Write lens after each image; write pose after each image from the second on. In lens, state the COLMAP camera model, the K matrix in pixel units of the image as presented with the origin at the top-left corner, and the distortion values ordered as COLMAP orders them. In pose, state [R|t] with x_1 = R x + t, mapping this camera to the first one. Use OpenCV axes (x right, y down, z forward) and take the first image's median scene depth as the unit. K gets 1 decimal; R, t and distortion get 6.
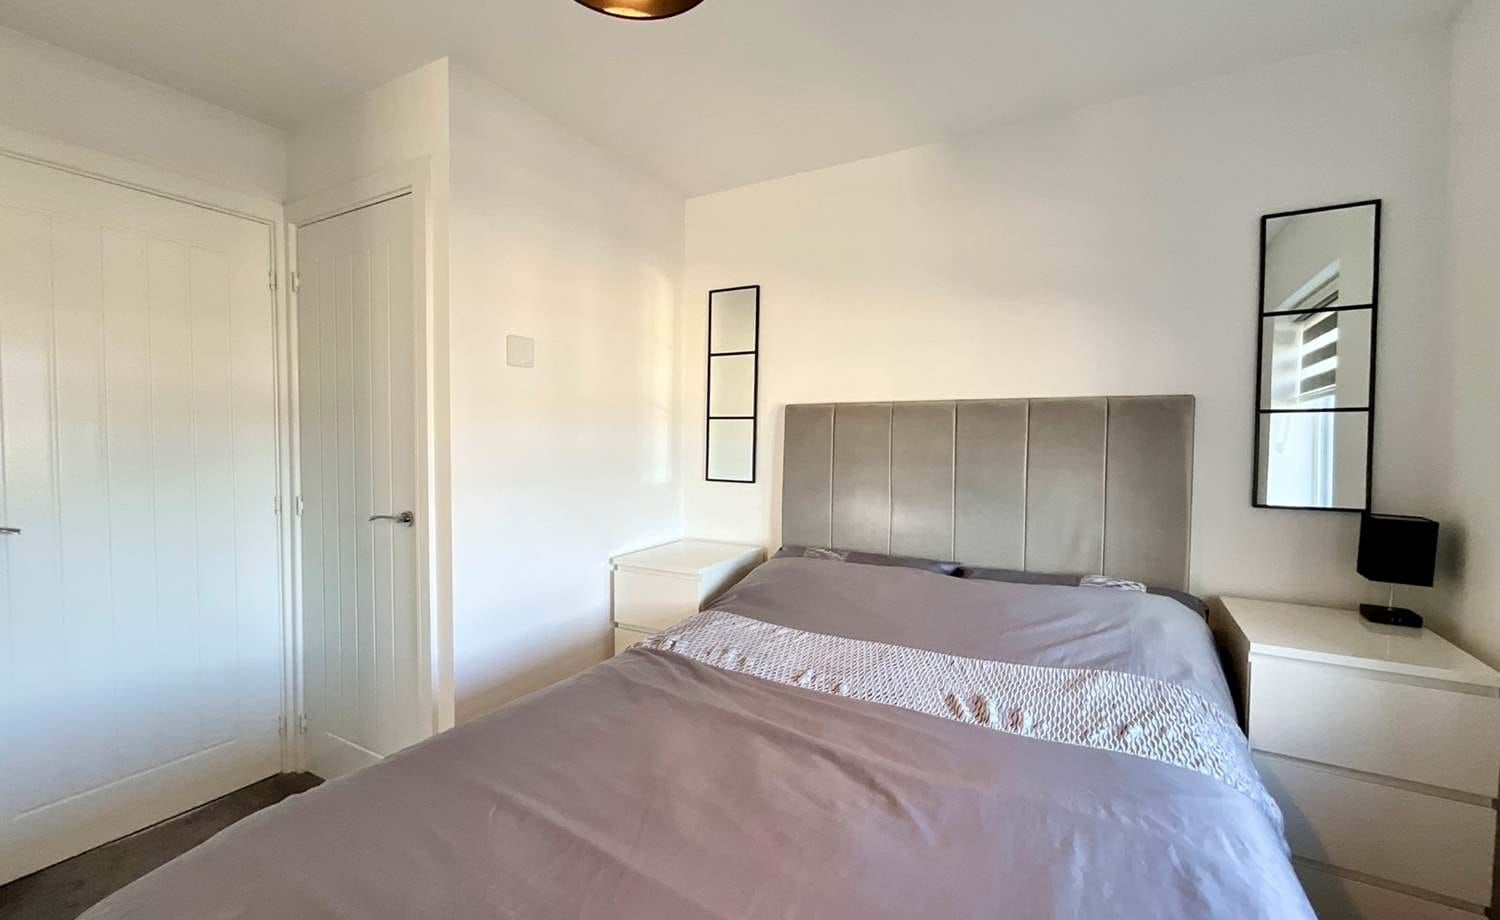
lens RADIAL K [[612.7, 0, 747.3], [0, 612.7, 459.7], [0, 0, 1]] dist [0.008458, -0.000246]
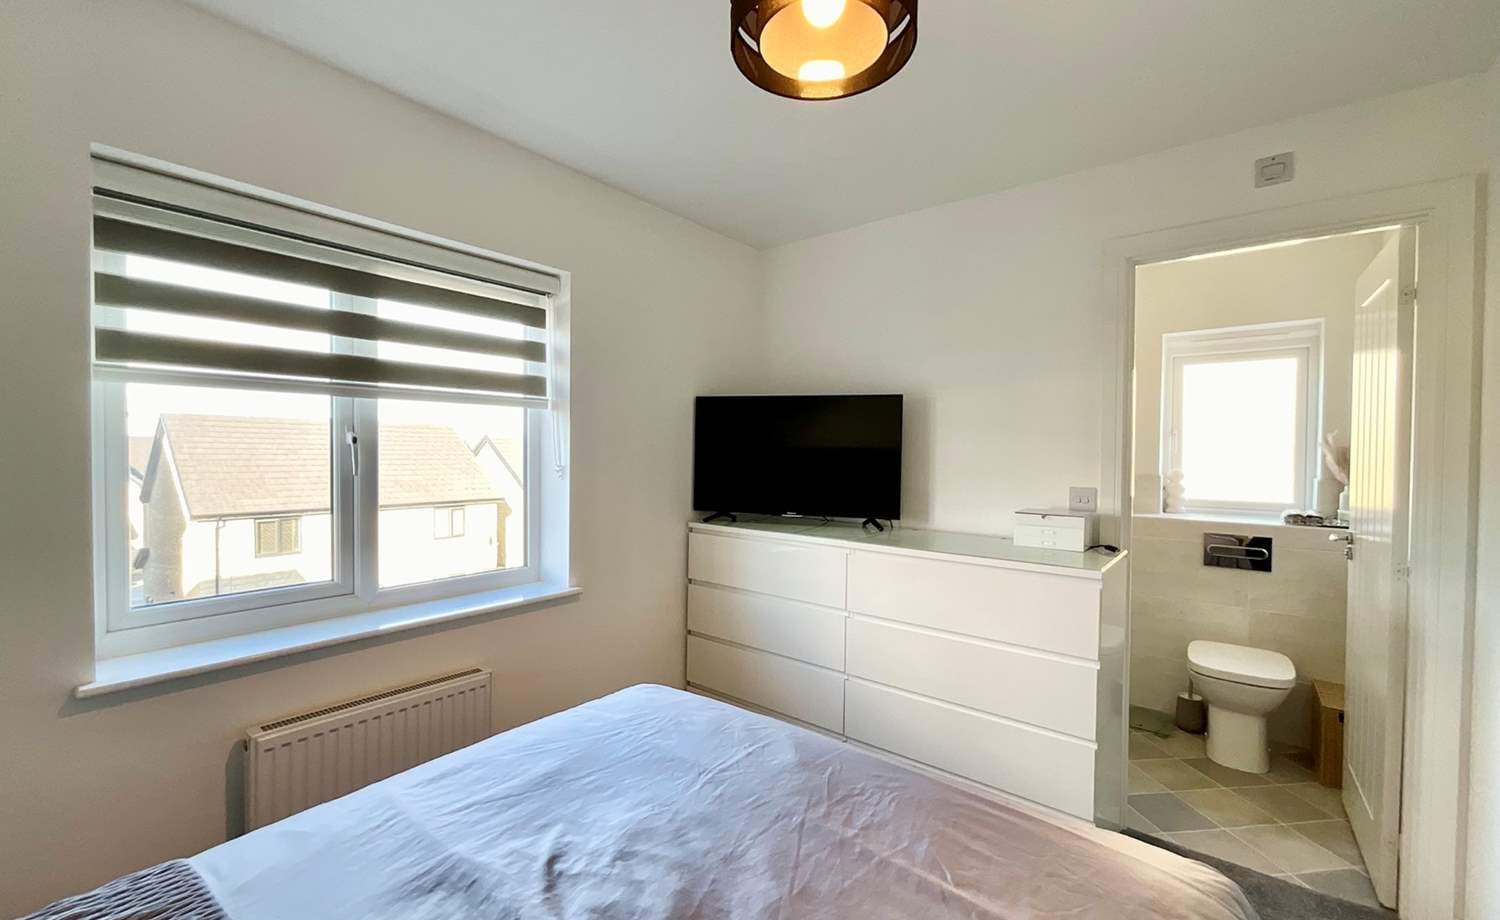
lens RADIAL K [[598.5, 0, 752.4], [0, 598.5, 460.7], [0, 0, 1]] dist [0.008110, -0.000063]
pose [[-0.985983, -0.022042, 0.165382, -0.120361], [-0.014185, 0.998721, 0.048539, -0.078742], [-0.166240, 0.045513, -0.985034, 0.946287]]
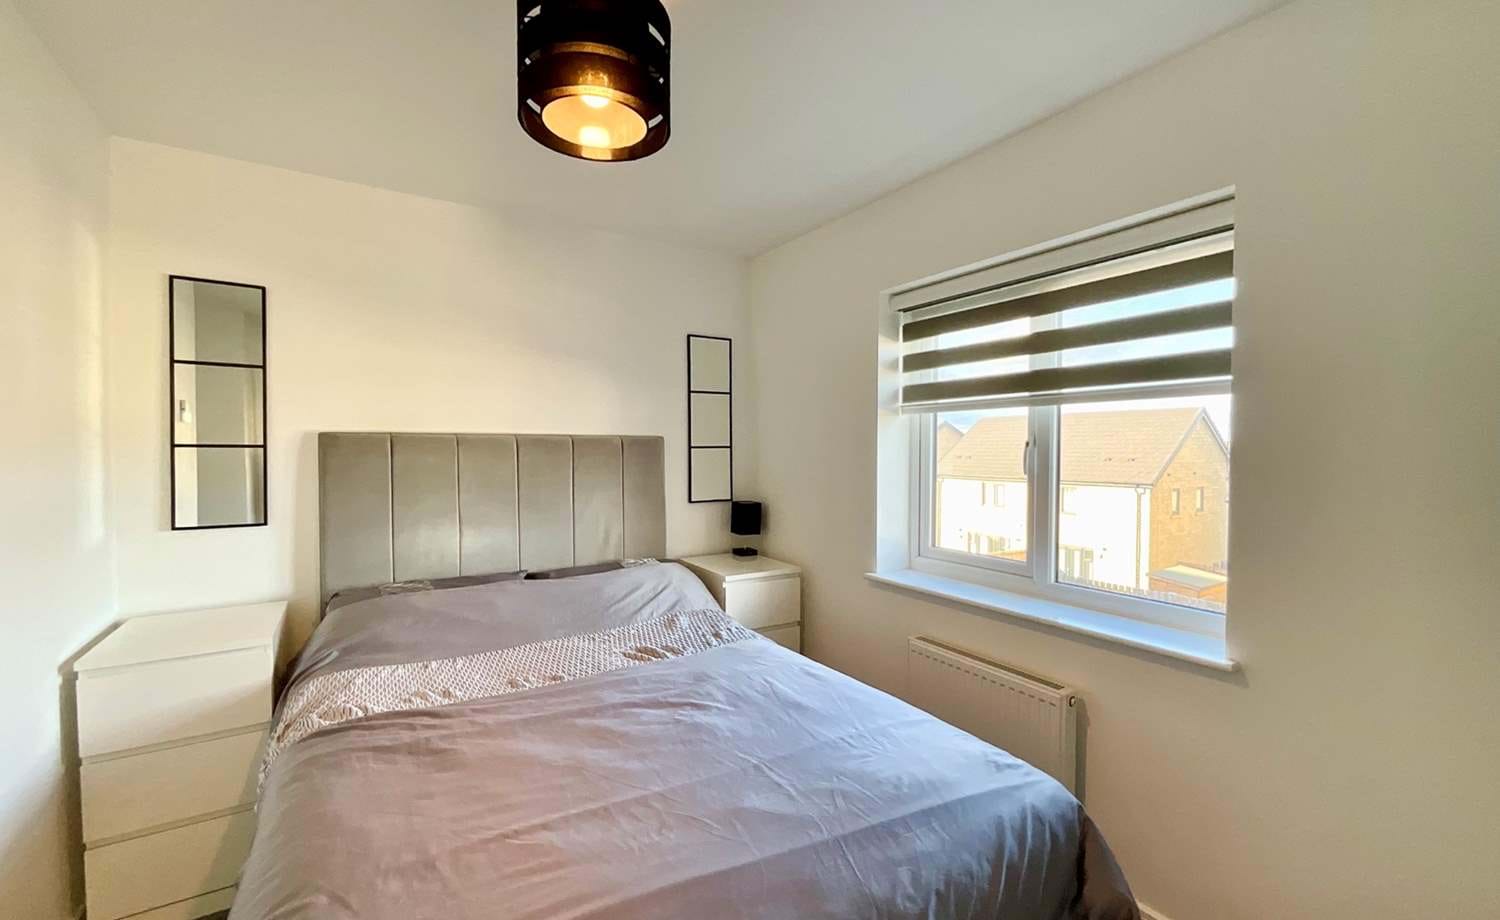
lens RADIAL K [[612.7, 0, 747.3], [0, 612.7, 459.7], [0, 0, 1]] dist [0.008458, -0.000246]
pose [[0.473074, -0.026920, 0.880611, -0.561143], [0.029425, 0.999458, 0.014746, -0.059140], [-0.880531, 0.018936, 0.473610, 0.043254]]
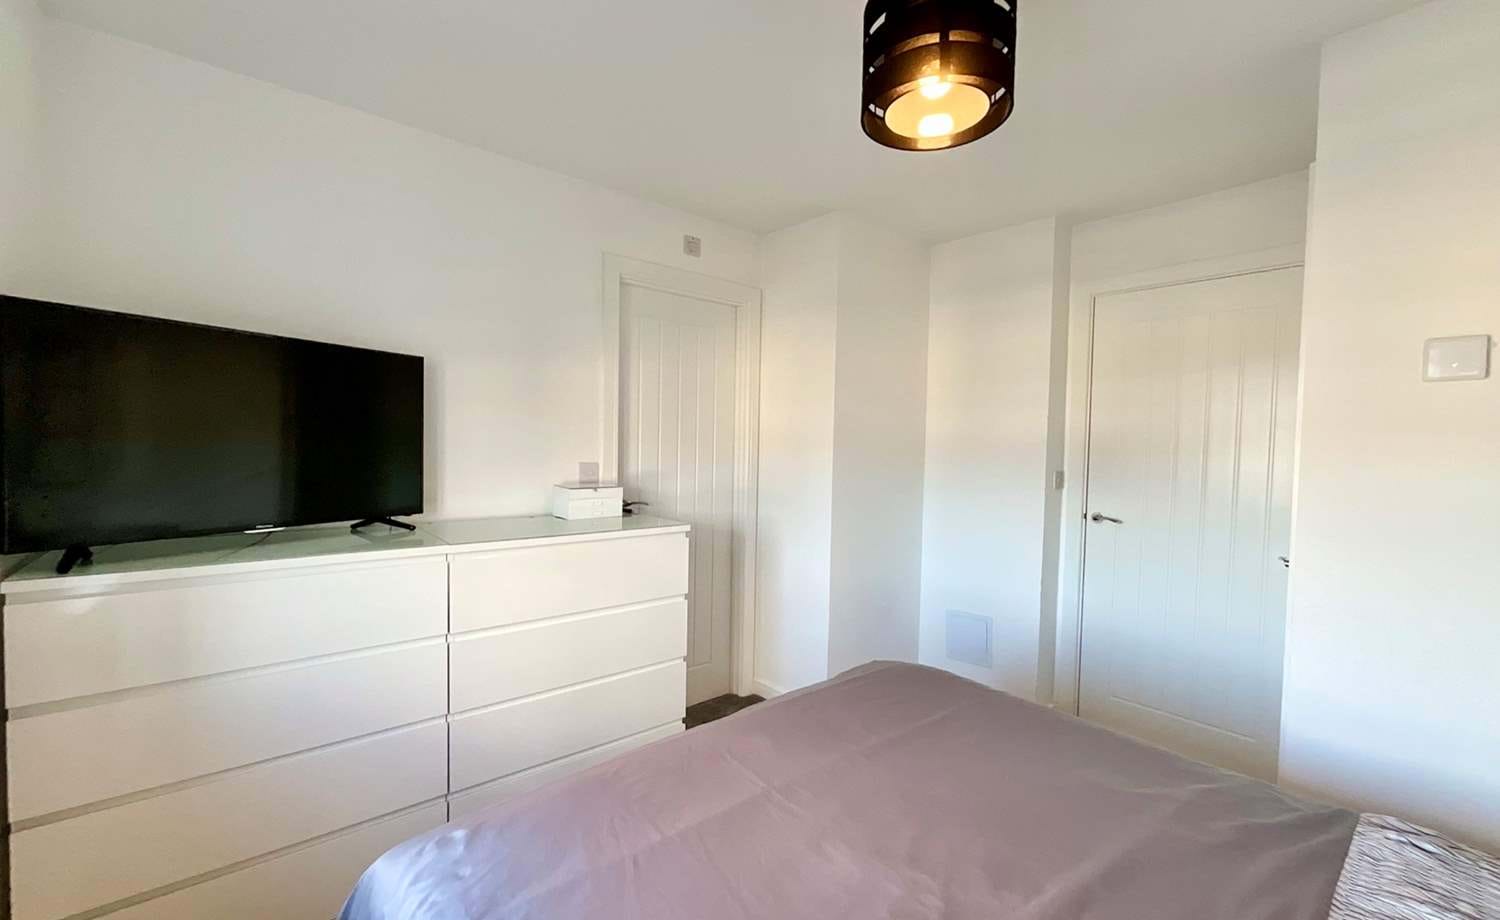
lens RADIAL K [[598.5, 0, 752.4], [0, 598.5, 460.7], [0, 0, 1]] dist [0.008110, -0.000063]
pose [[-0.367918, 0.019389, -0.929656, 0.555501], [-0.058833, 0.997294, 0.044083, -0.063249], [0.927995, 0.070914, -0.365782, 0.517428]]
